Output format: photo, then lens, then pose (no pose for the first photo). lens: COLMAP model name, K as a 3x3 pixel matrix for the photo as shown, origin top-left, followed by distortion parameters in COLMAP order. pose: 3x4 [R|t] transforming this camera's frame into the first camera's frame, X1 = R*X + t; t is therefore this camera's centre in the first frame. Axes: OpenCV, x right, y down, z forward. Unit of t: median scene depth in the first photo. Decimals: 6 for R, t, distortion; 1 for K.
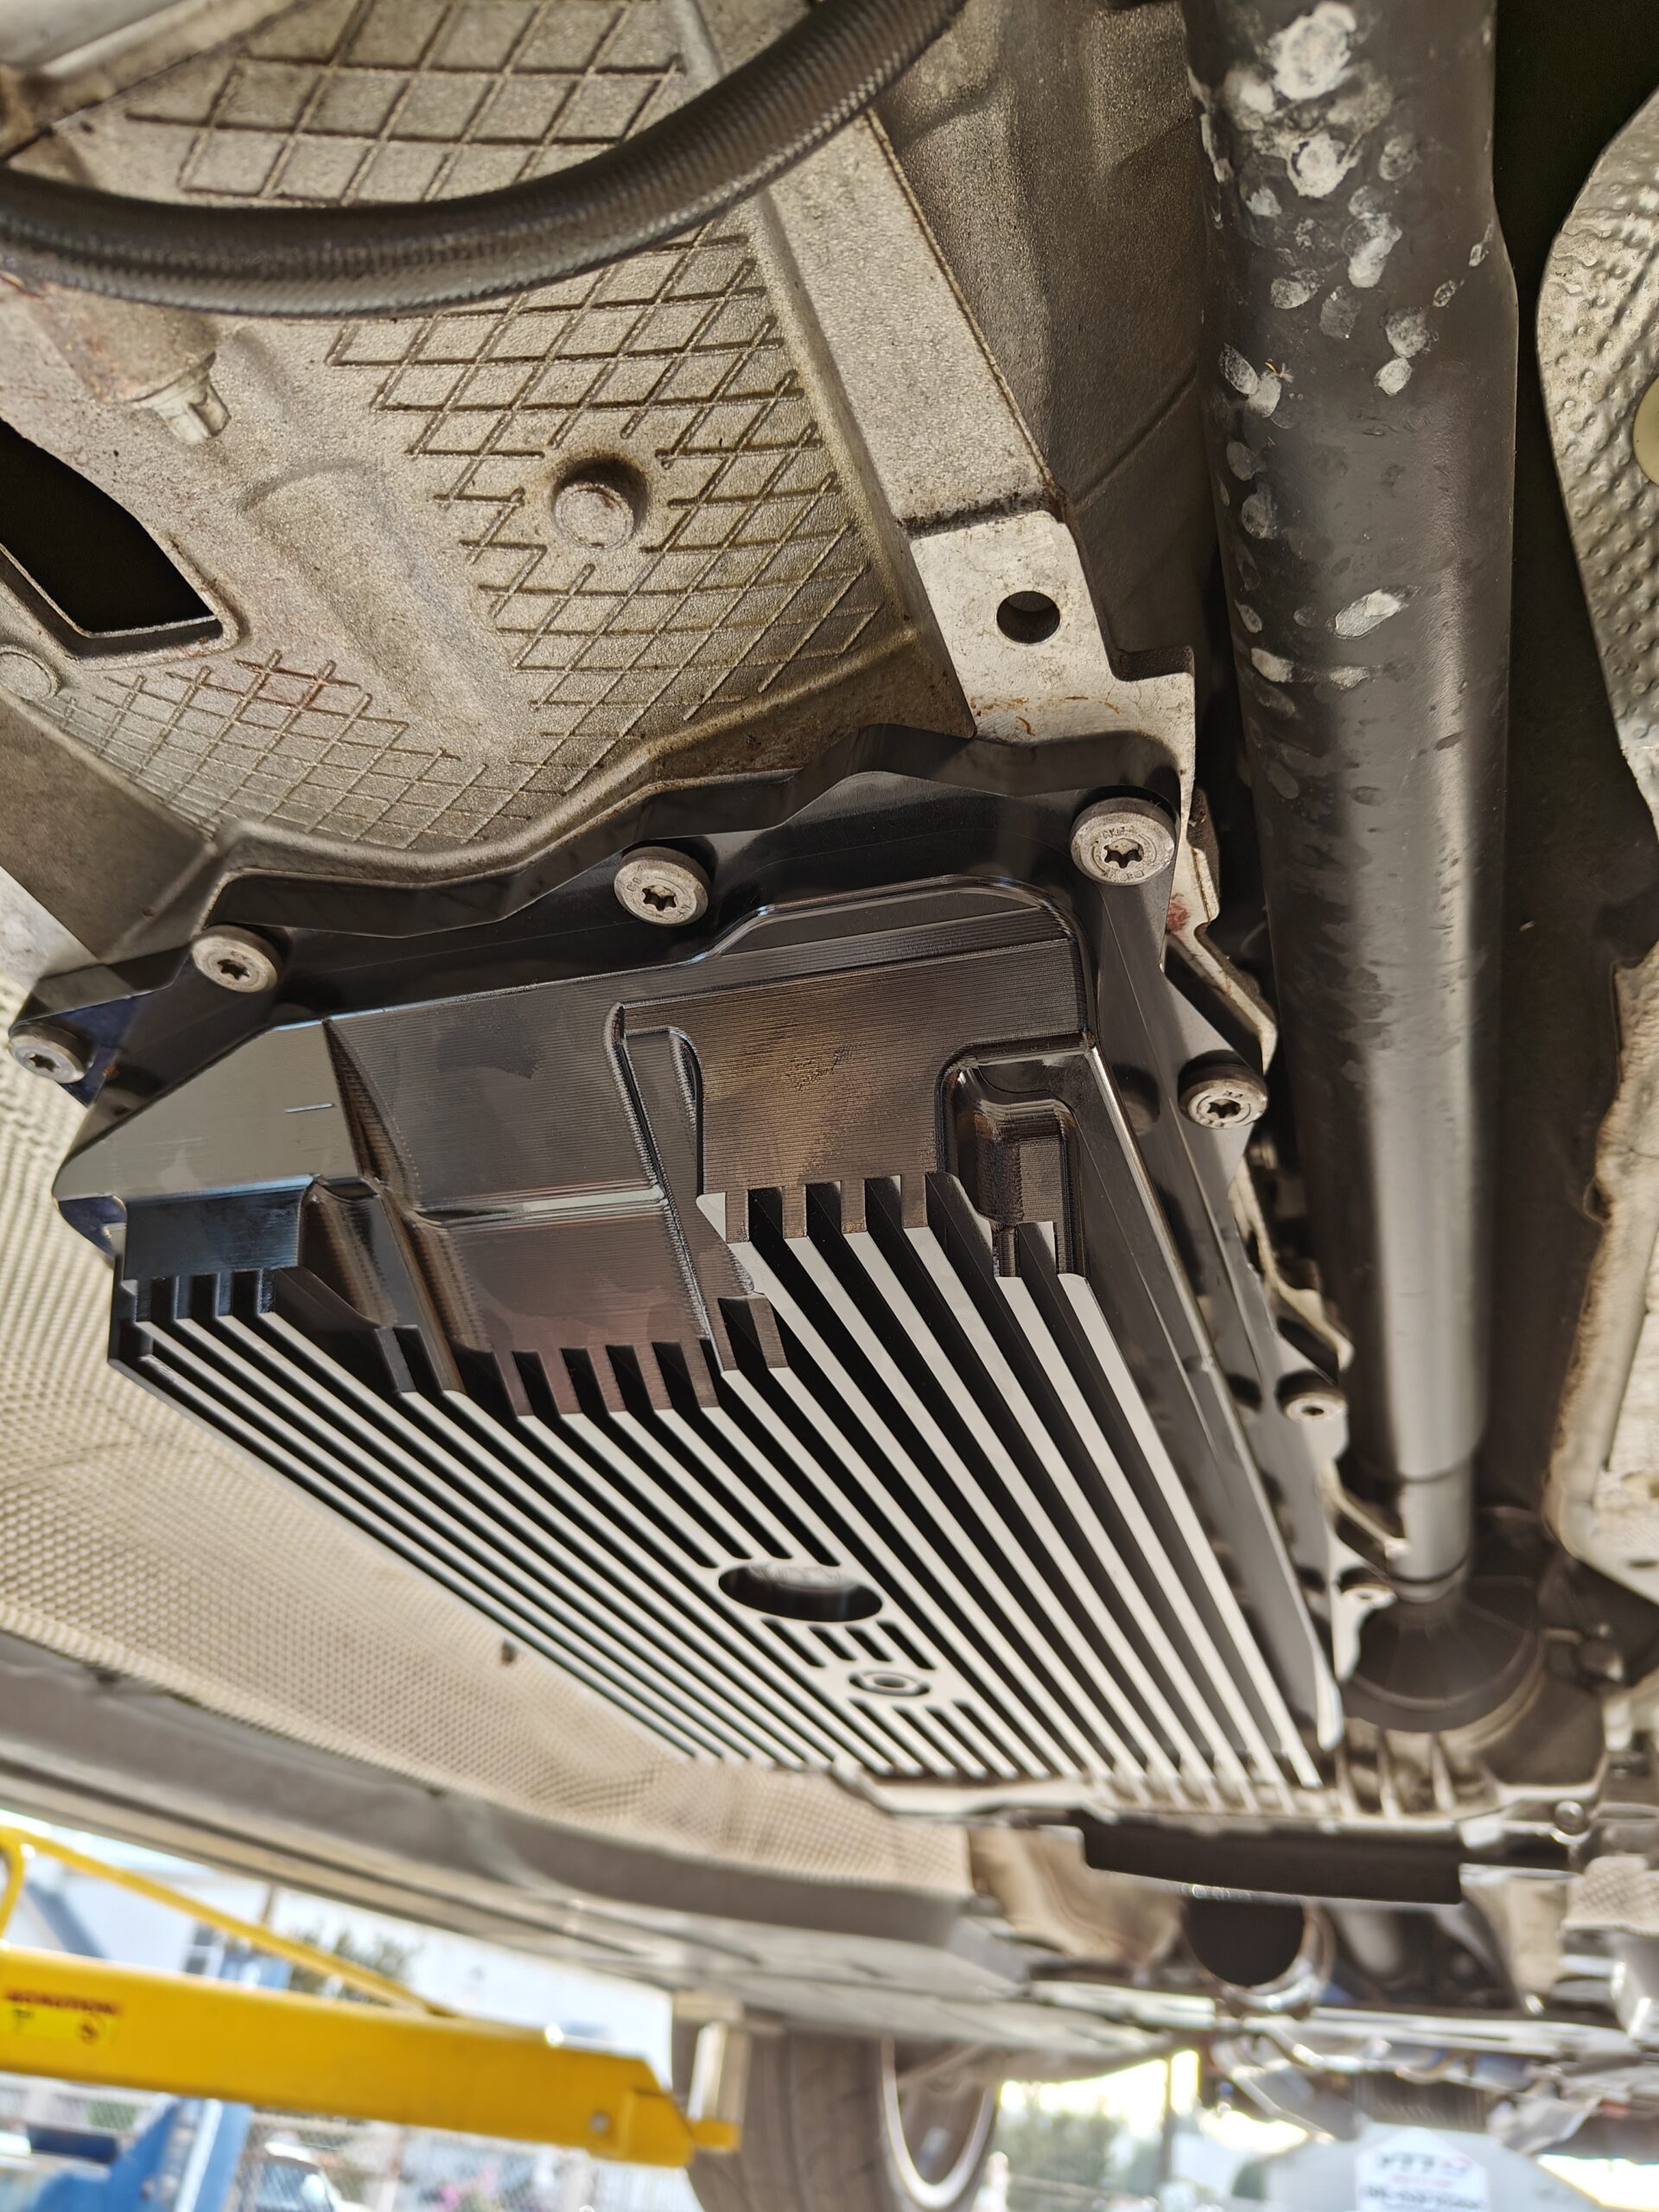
lens RADIAL K [[1583.0, 0, 909.8], [0, 1583.0, 1105.9], [0, 0, 1]] dist [-0.051454, 0.047610]
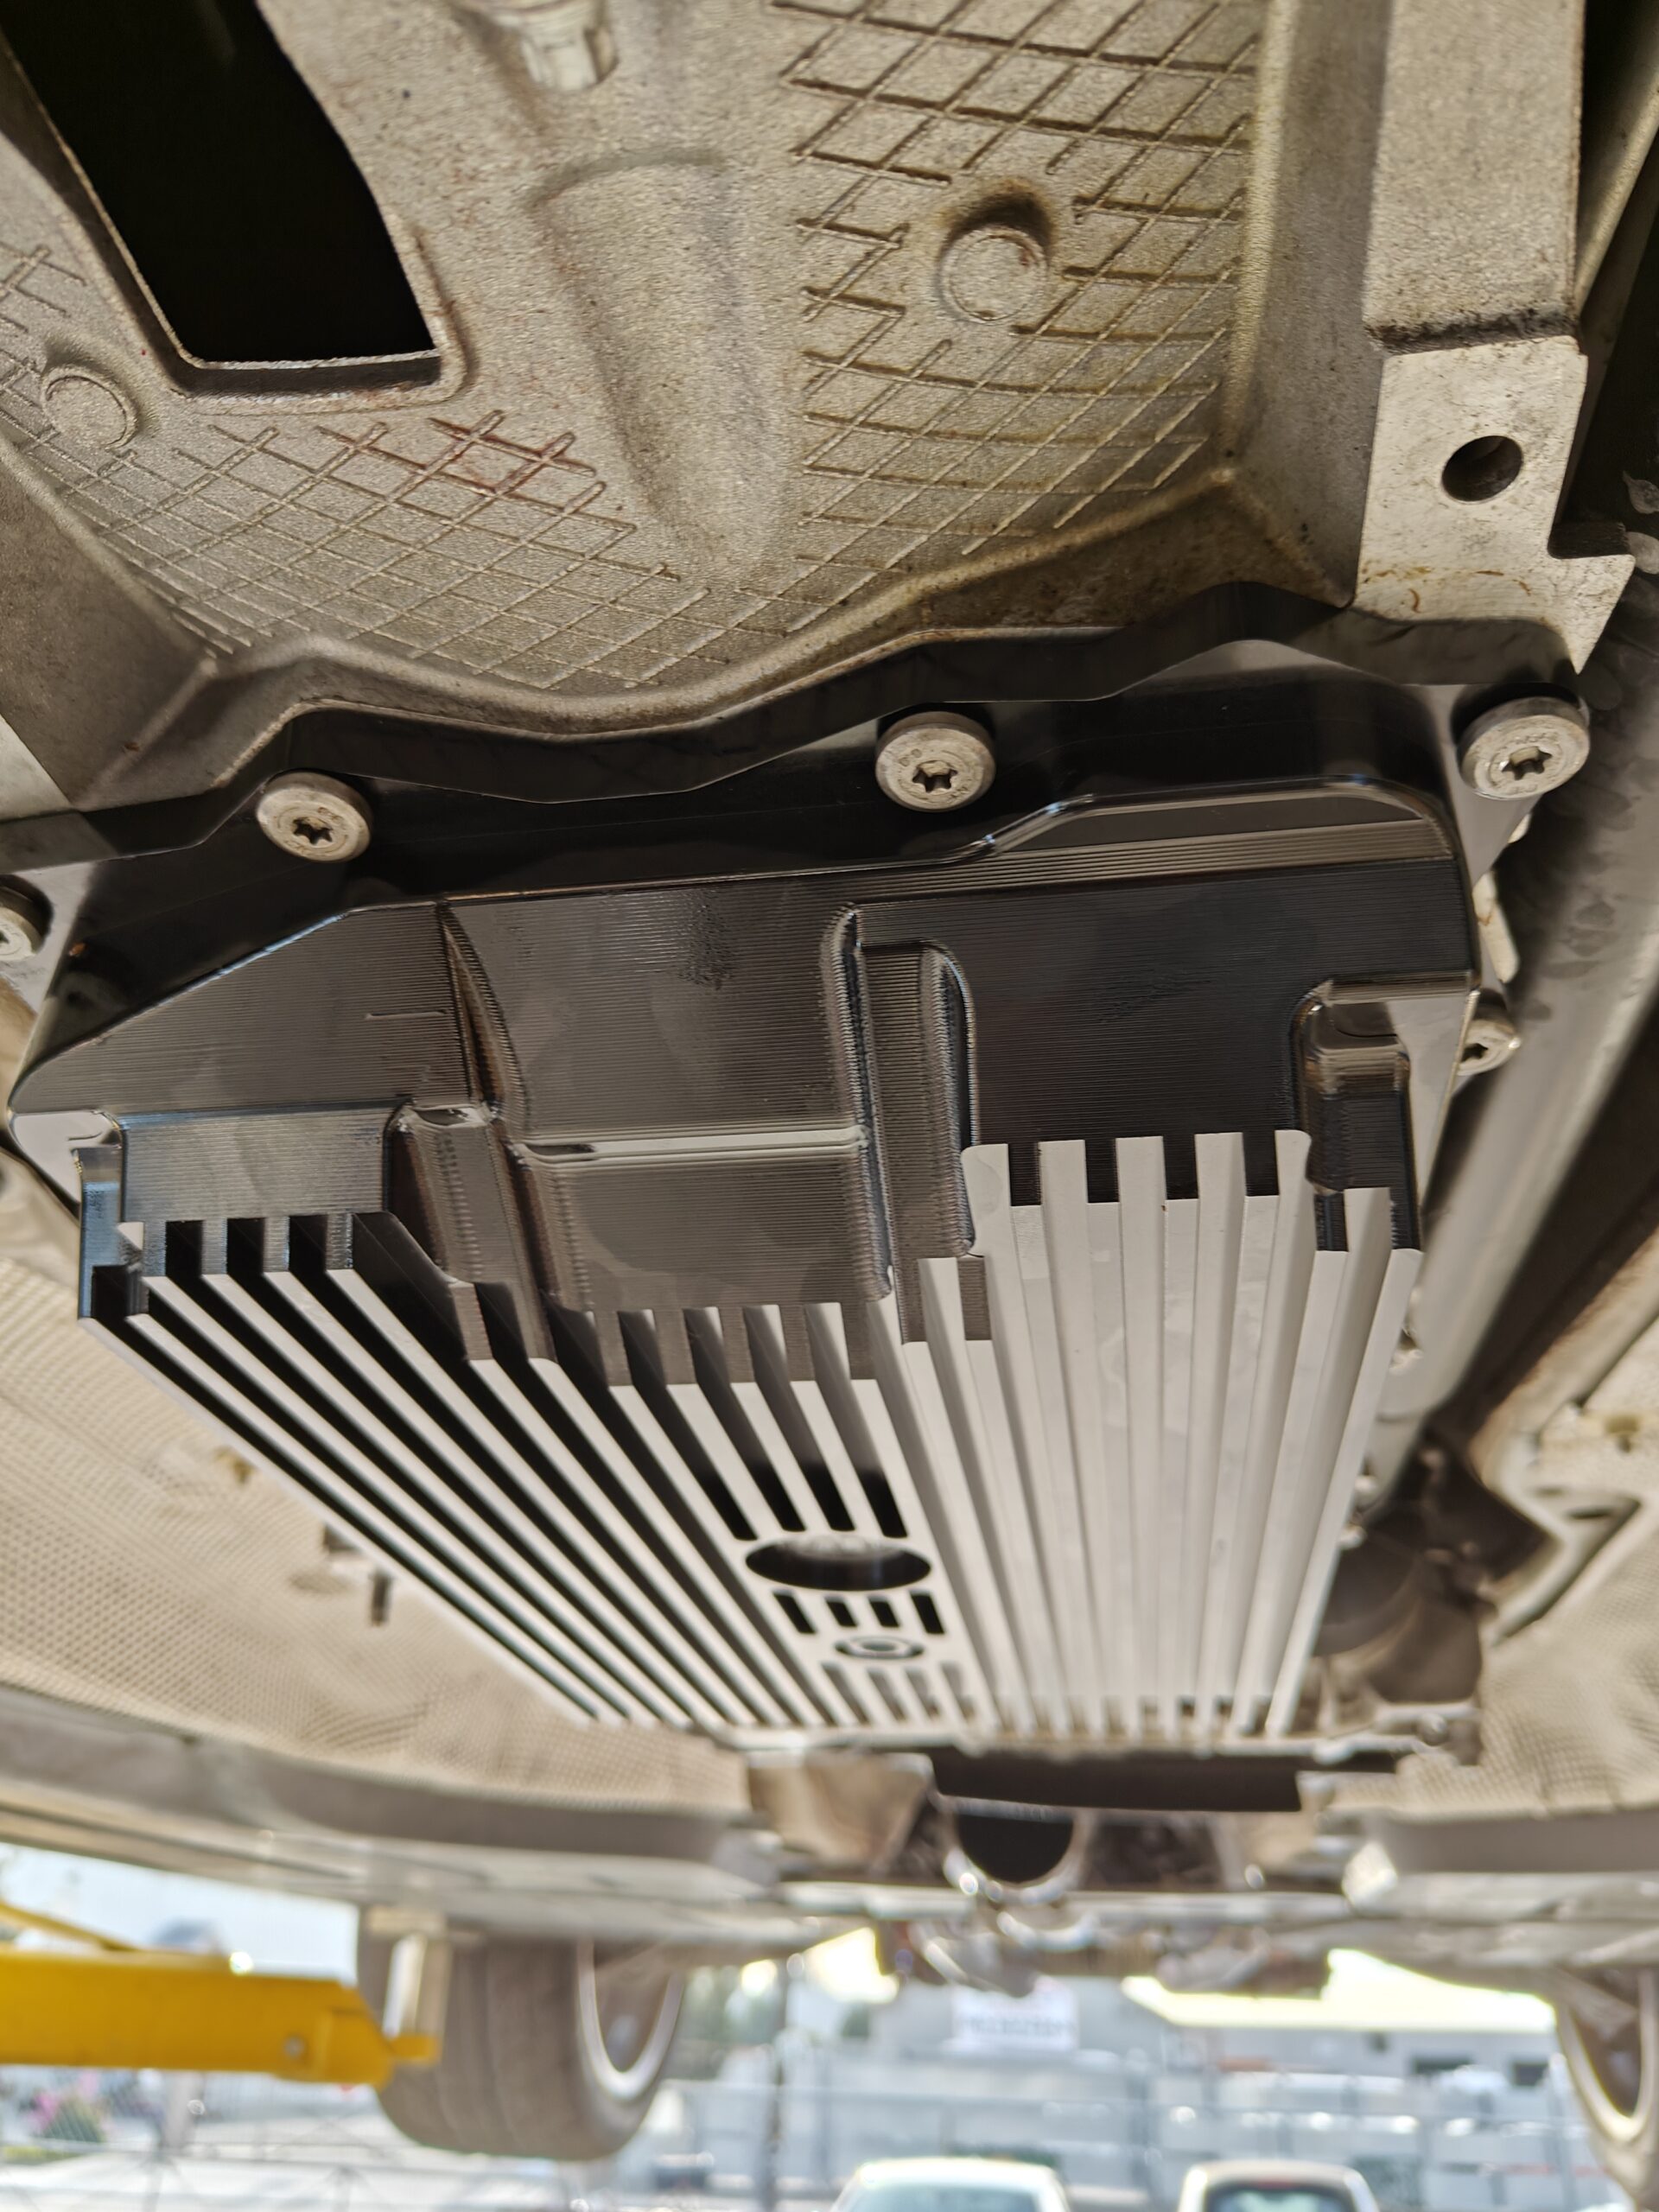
lens RADIAL K [[1617.1, 0, 841.9], [0, 1617.1, 1103.3], [0, 0, 1]] dist [-0.052181, 0.045331]
pose [[0.983096, 0.025576, 0.181295, -0.342650], [-0.039133, 0.996665, 0.071600, -0.022169], [-0.178859, -0.077484, 0.980819, 0.184470]]
